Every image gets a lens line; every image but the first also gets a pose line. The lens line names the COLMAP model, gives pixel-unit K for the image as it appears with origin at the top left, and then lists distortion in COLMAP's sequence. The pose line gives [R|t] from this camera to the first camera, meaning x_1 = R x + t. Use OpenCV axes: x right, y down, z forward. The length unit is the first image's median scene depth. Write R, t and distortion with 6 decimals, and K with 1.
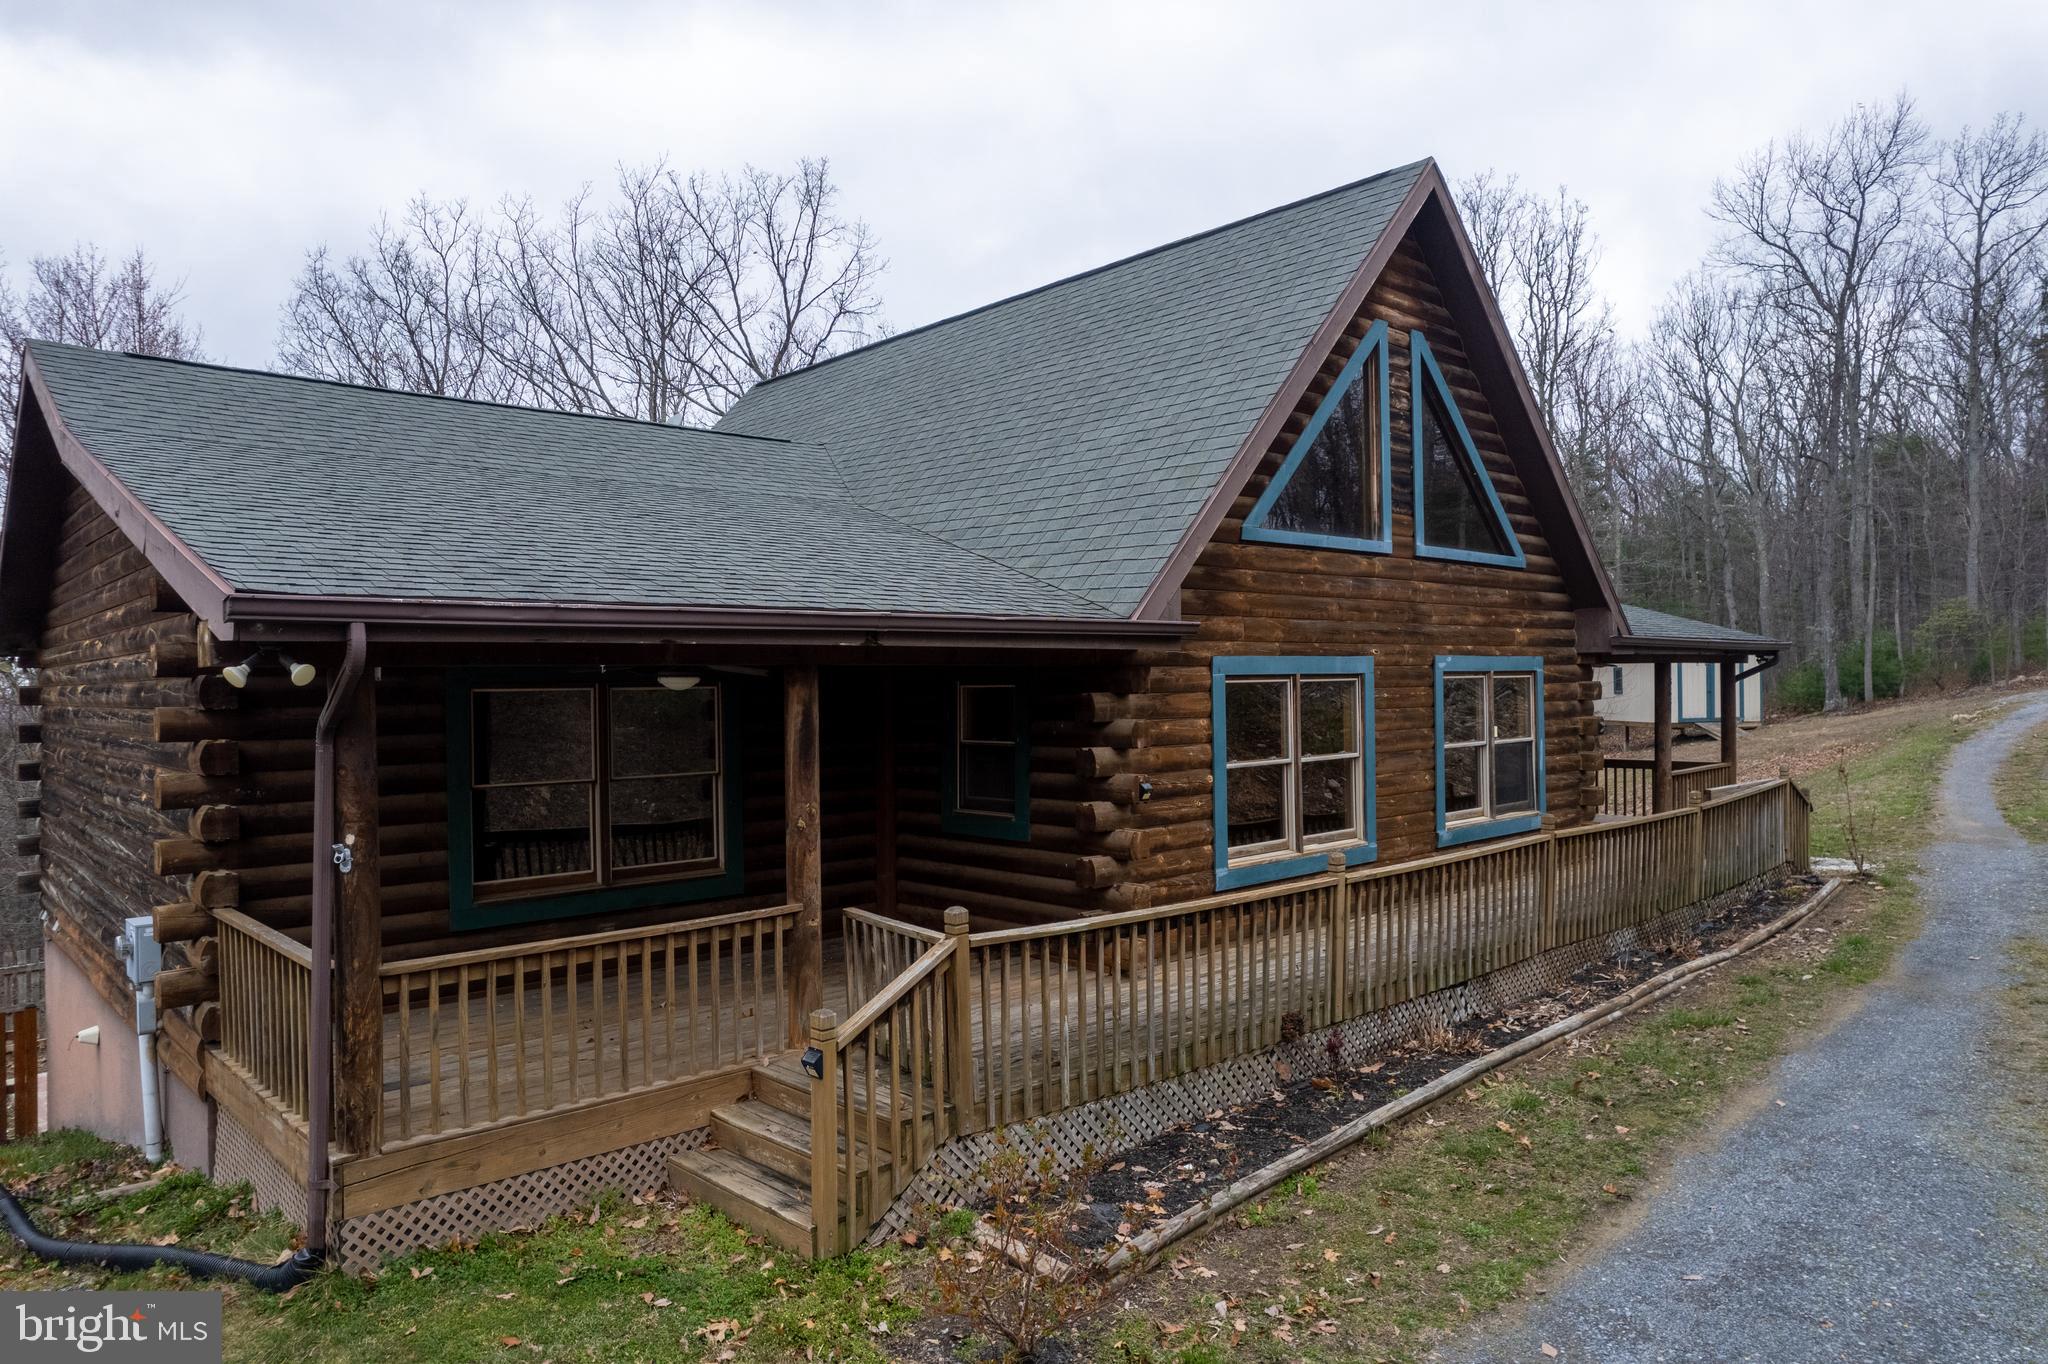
lens RADIAL K [[1315.4, 0, 1024.5], [0, 1315.4, 679.2], [0, 0, 1]] dist [-0.071266, 0.069051]
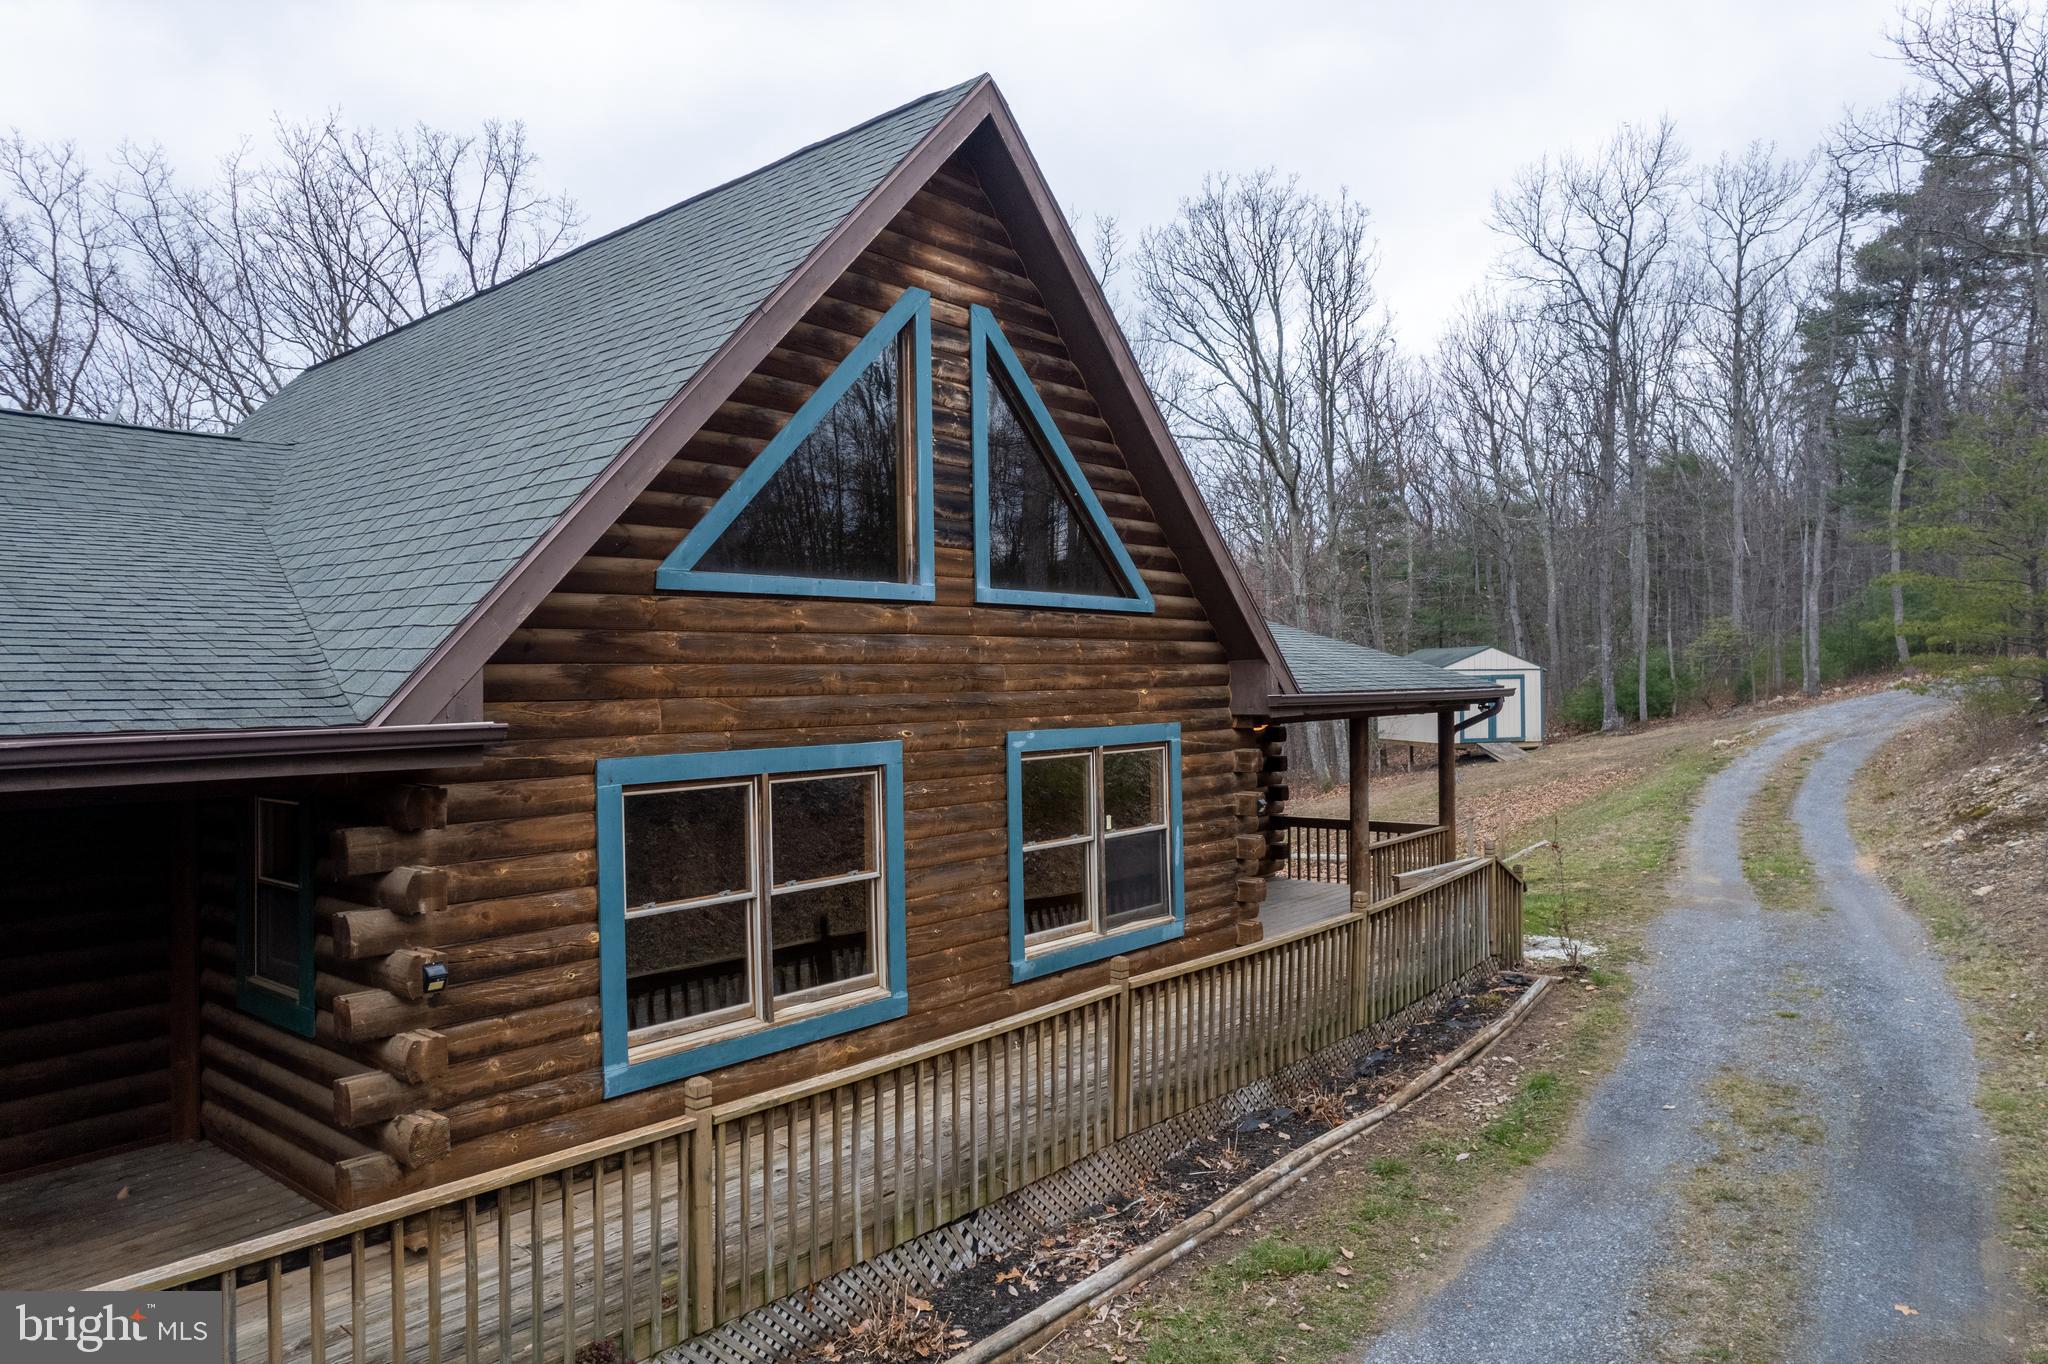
lens RADIAL K [[1315.4, 0, 1022.7], [0, 1315.4, 672.2], [0, 0, 1]] dist [-0.071266, 0.069051]
pose [[0.993000, 0.000187, 0.118117, 0.060289], [0.000620, 0.999977, -0.006800, -0.013633], [-0.118115, 0.006826, 0.992976, 0.062297]]
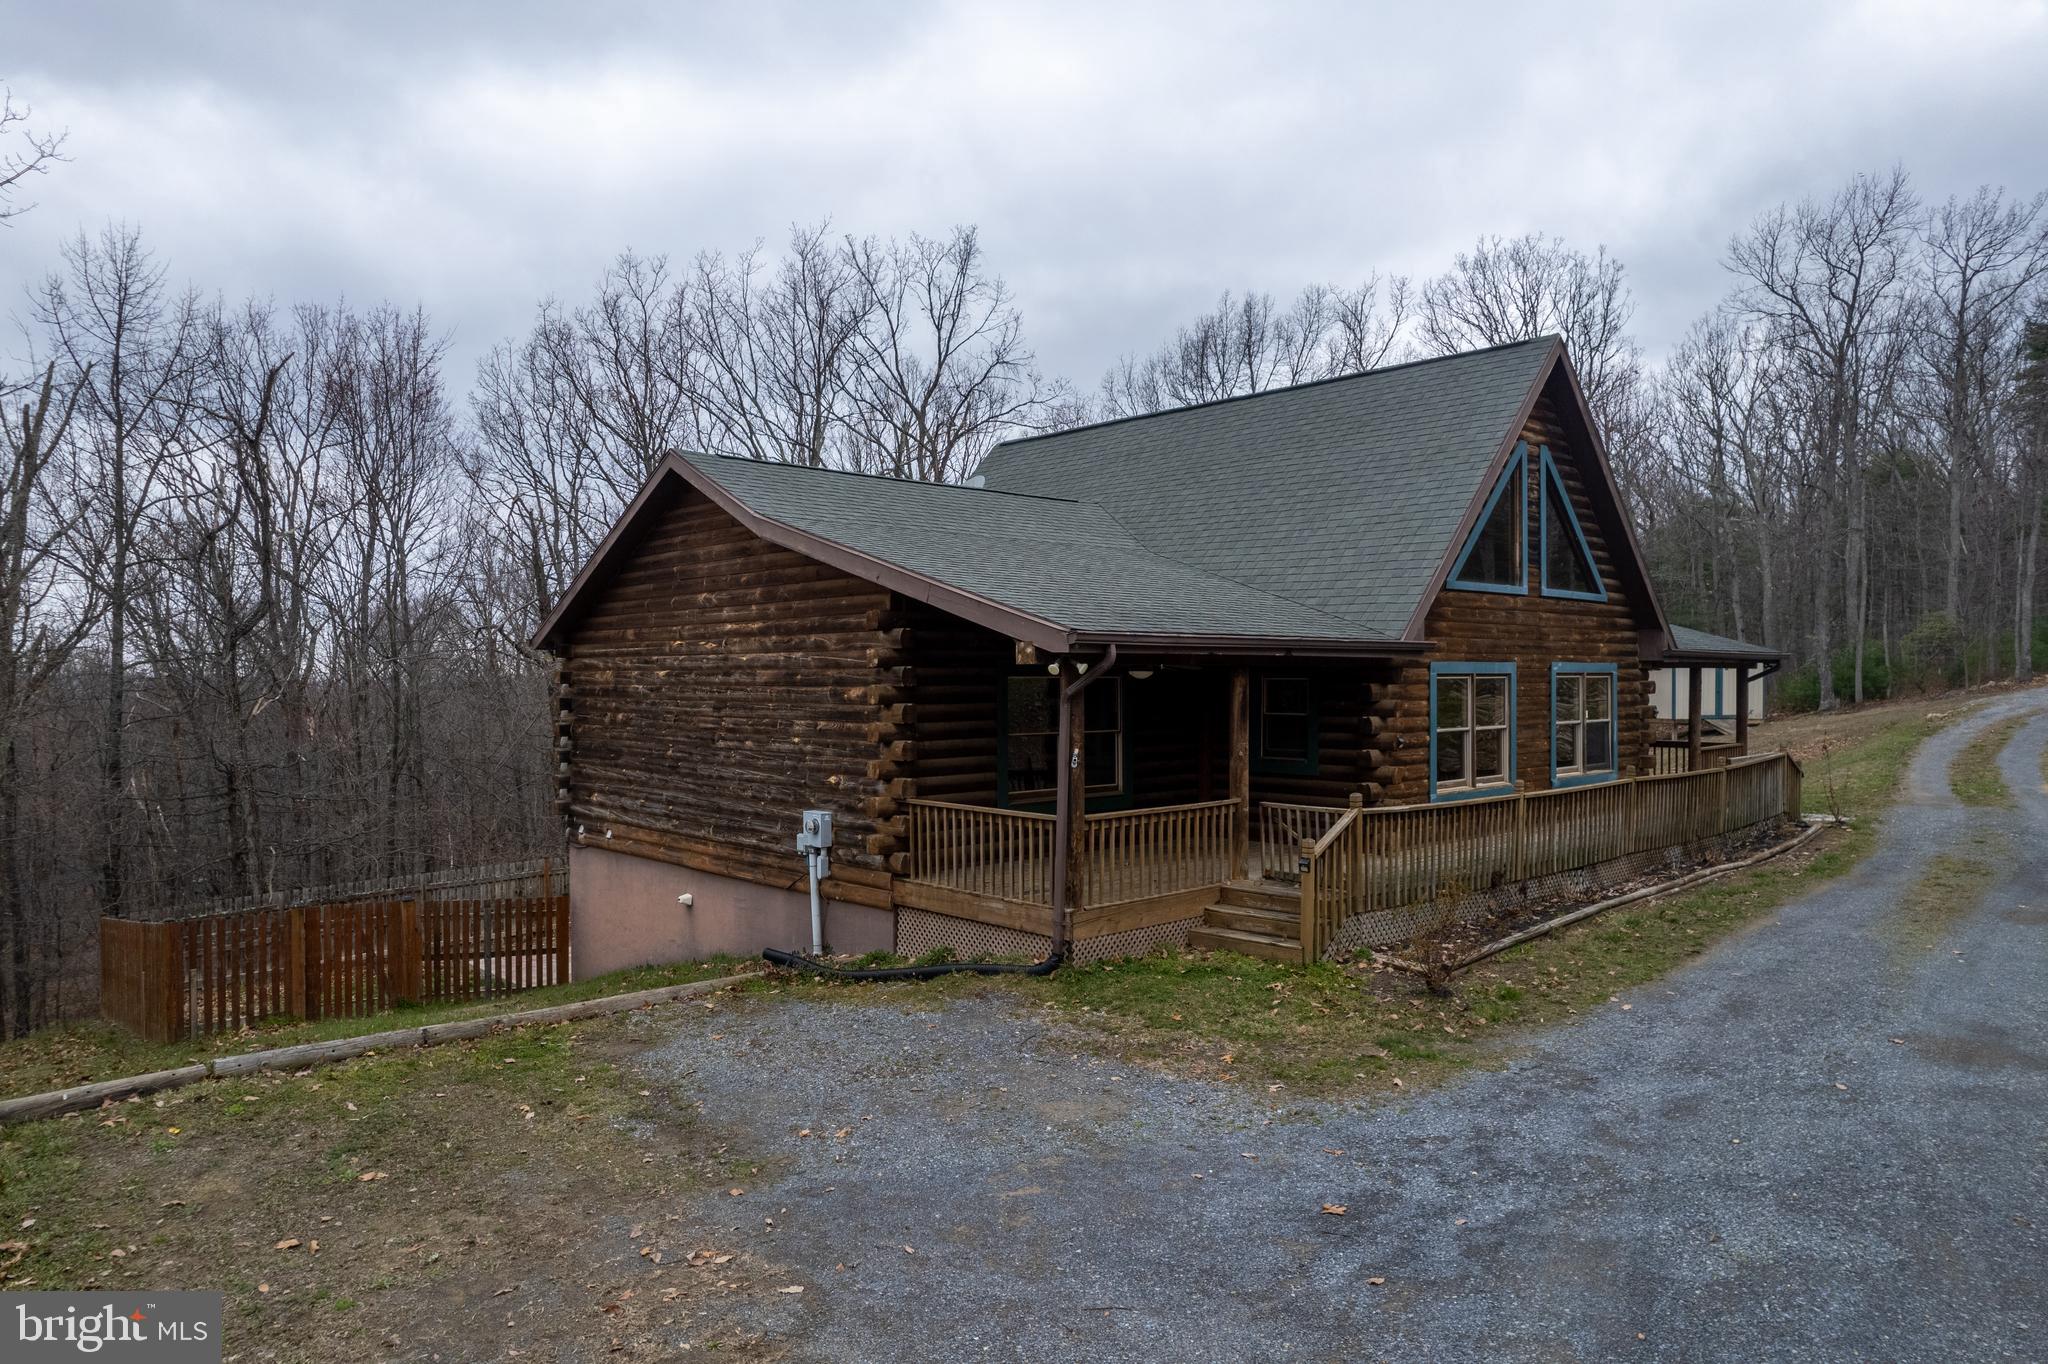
lens RADIAL K [[1315.4, 0, 1027.9], [0, 1315.4, 689.2], [0, 0, 1]] dist [-0.071266, 0.069051]
pose [[0.999923, 0.011893, 0.003464, -0.075080], [-0.011939, 0.999839, 0.013432, -0.000801], [-0.003303, -0.013473, 0.999904, -0.124327]]
